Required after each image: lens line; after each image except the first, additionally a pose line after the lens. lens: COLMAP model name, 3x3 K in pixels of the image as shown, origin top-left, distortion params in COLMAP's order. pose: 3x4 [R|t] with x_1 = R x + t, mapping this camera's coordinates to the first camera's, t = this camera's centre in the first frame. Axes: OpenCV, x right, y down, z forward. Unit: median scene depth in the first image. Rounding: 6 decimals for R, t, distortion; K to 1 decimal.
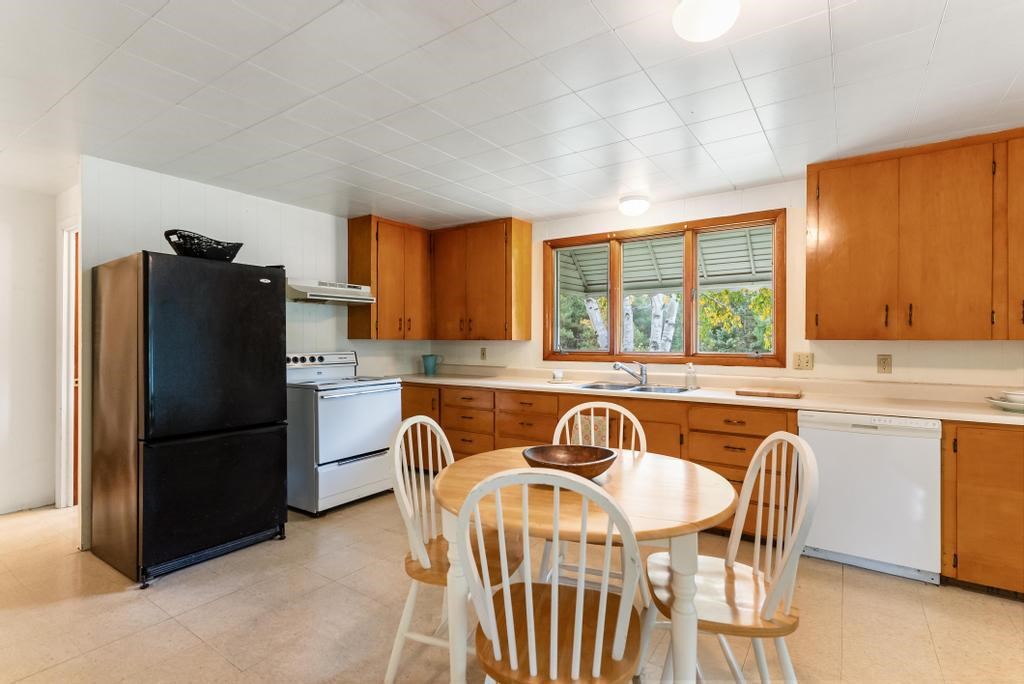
lens RADIAL K [[489.1, 0, 510.4], [0, 489.1, 340.0], [0, 0, 1]] dist [0.001436, -0.000112]
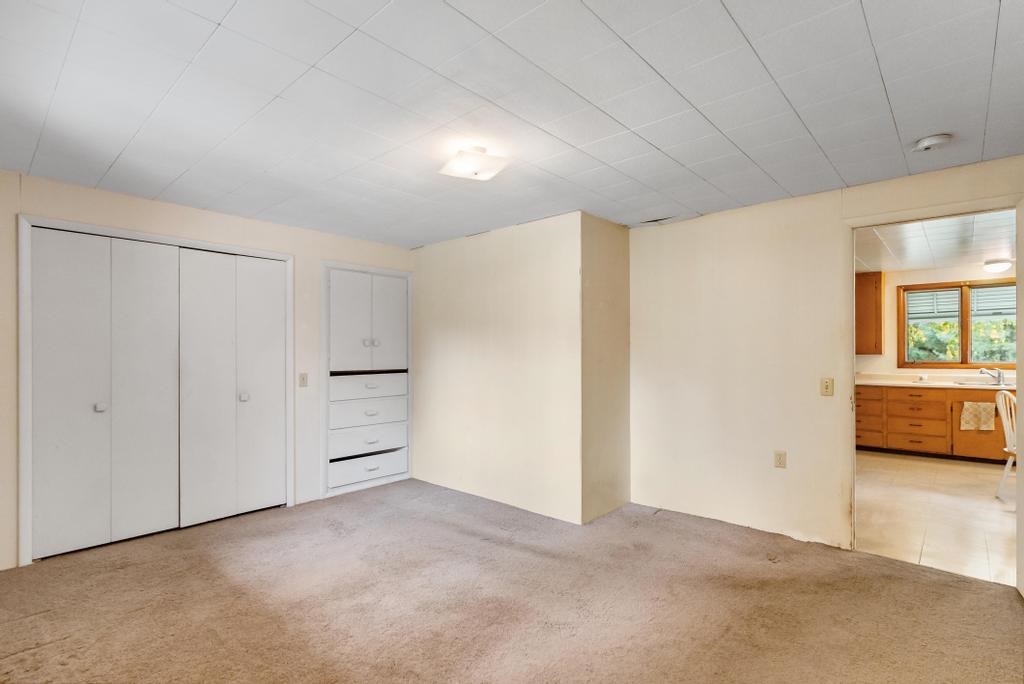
lens RADIAL K [[497.6, 0, 512.7], [0, 497.6, 353.3], [0, 0, 1]] dist [0.003090, 0.000560]
pose [[0.993062, -0.003407, -0.117544, -1.045761], [0.003562, 0.999993, 0.001111, -0.008959], [0.117539, -0.001522, 0.993067, -0.710331]]
